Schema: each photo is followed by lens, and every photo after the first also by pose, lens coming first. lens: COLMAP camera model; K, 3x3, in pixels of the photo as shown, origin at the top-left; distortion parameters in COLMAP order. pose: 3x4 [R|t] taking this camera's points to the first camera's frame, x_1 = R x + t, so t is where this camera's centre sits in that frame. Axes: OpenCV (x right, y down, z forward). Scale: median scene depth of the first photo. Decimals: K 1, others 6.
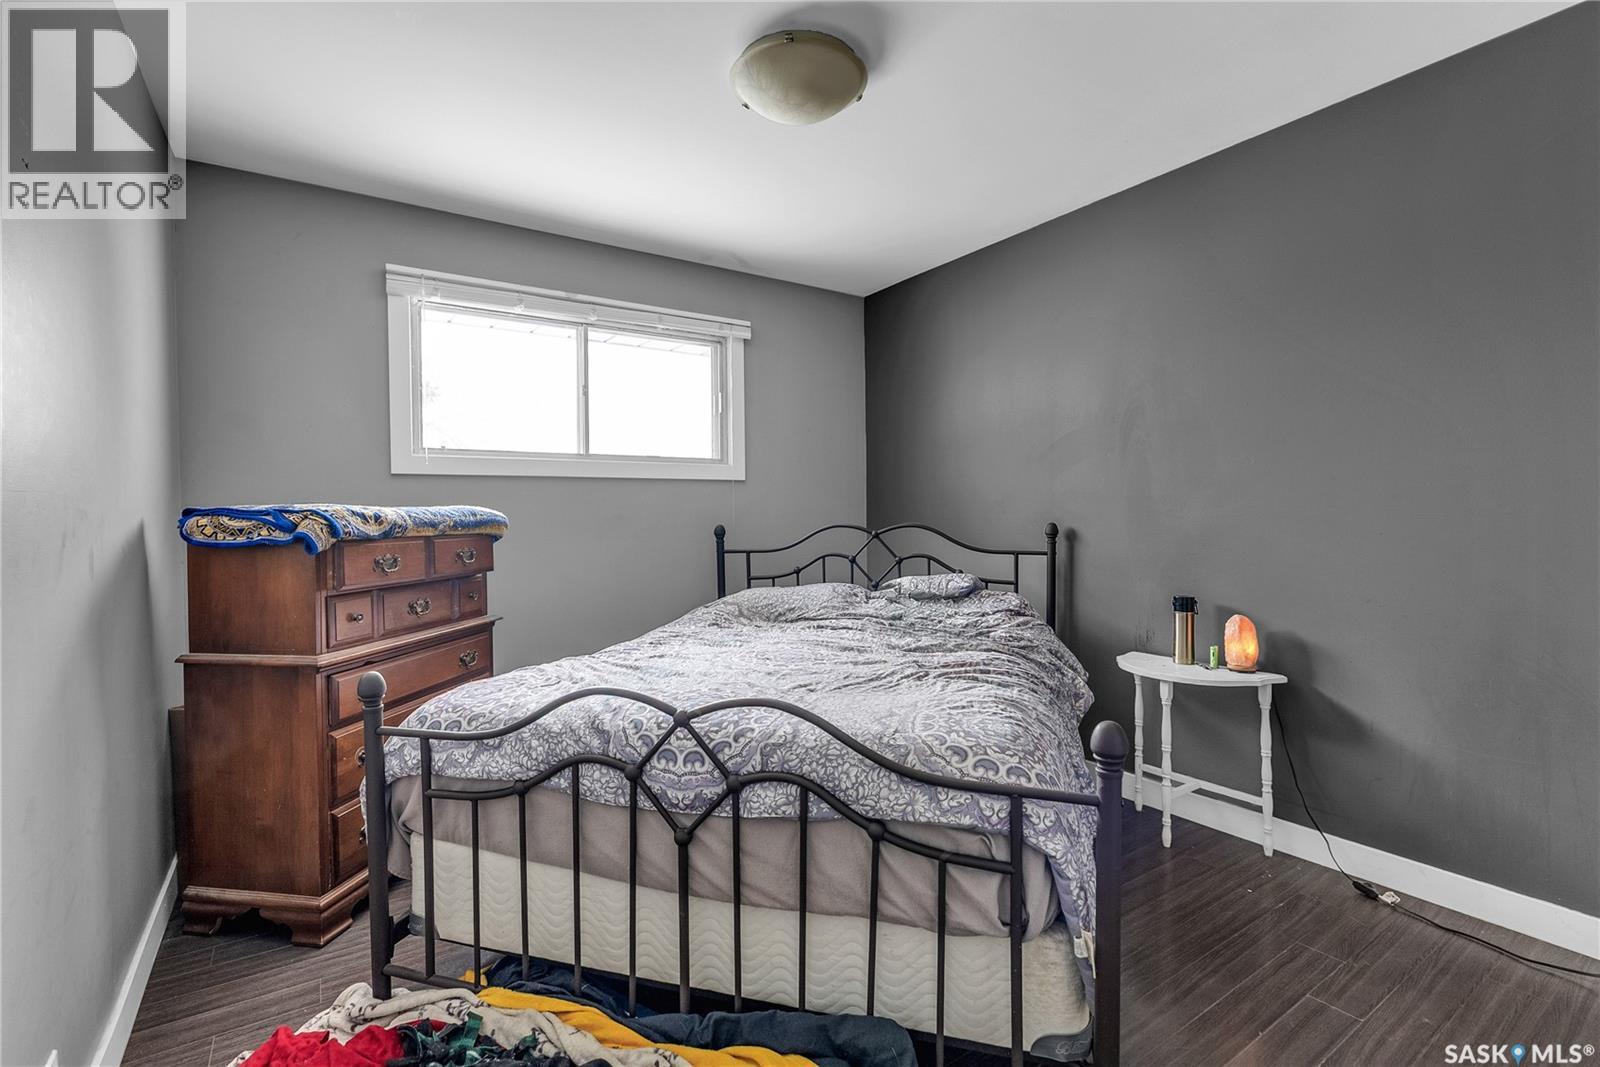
lens RADIAL K [[721.0, 0, 800.3], [0, 721.0, 527.2], [0, 0, 1]] dist [-0.011593, 0.001089]
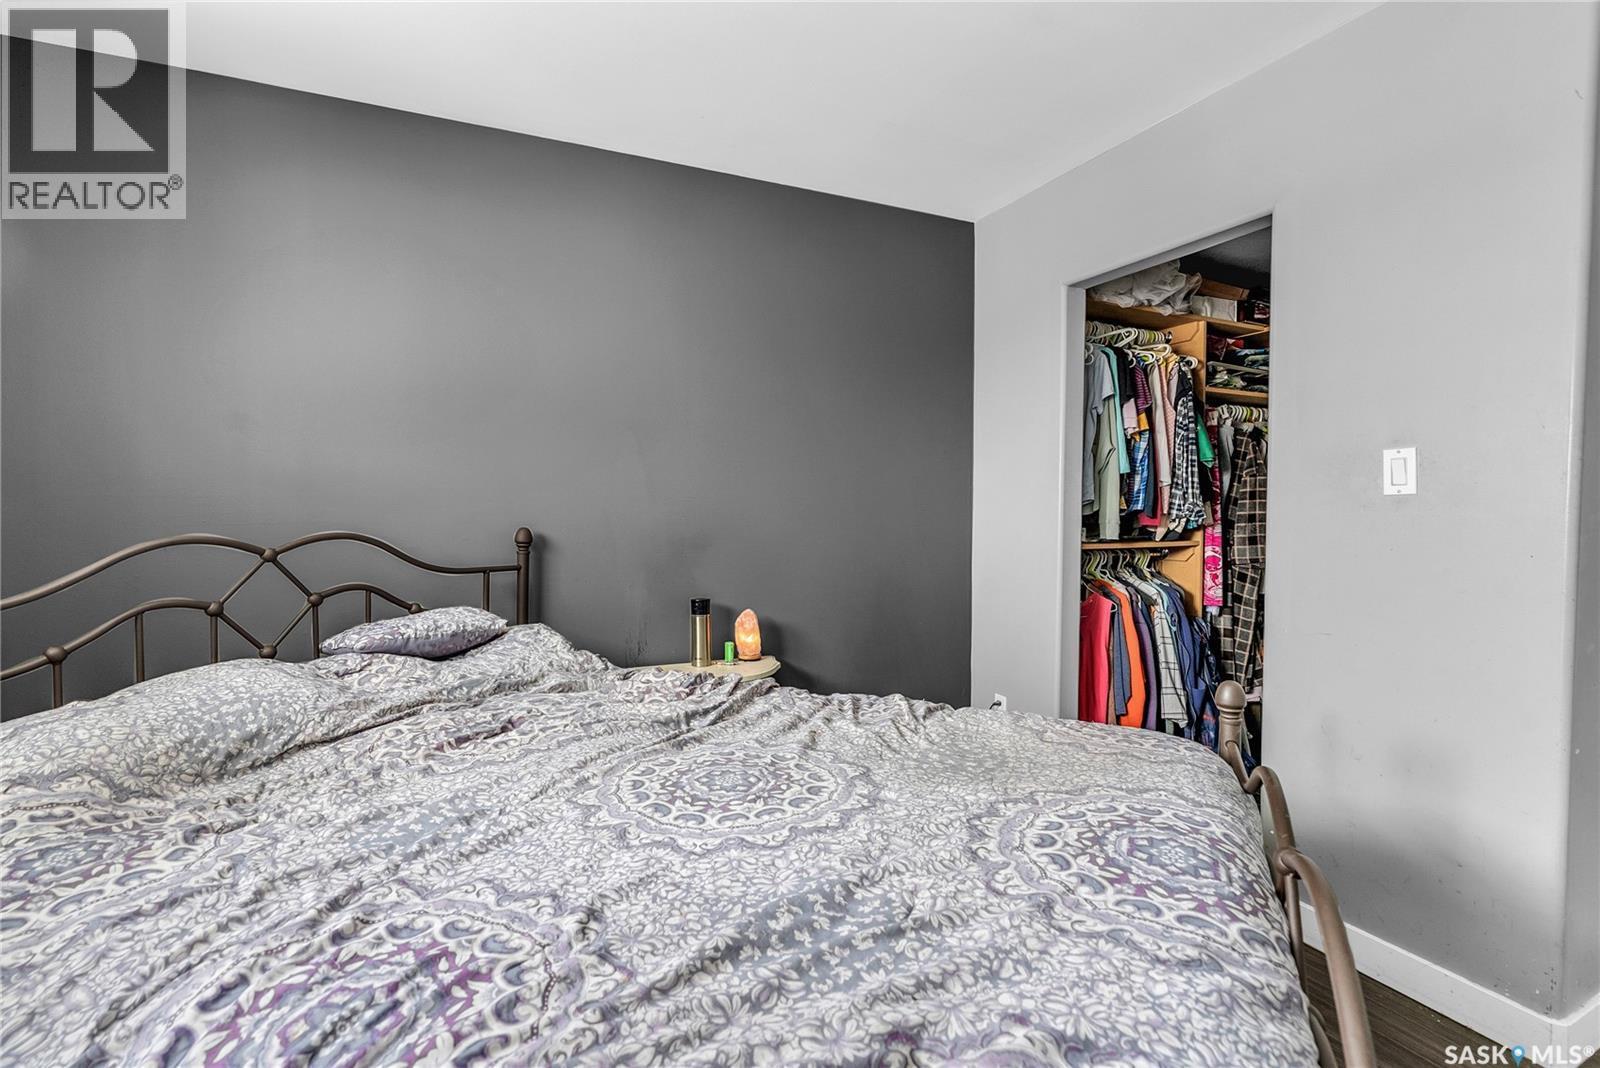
lens RADIAL K [[721.0, 0, 800.3], [0, 721.0, 528.1], [0, 0, 1]] dist [-0.011593, 0.001089]
pose [[0.165555, -0.014680, 0.986091, -0.370868], [0.014217, 0.999821, 0.012497, -0.011635], [-0.986098, 0.011950, 0.165734, 0.591108]]
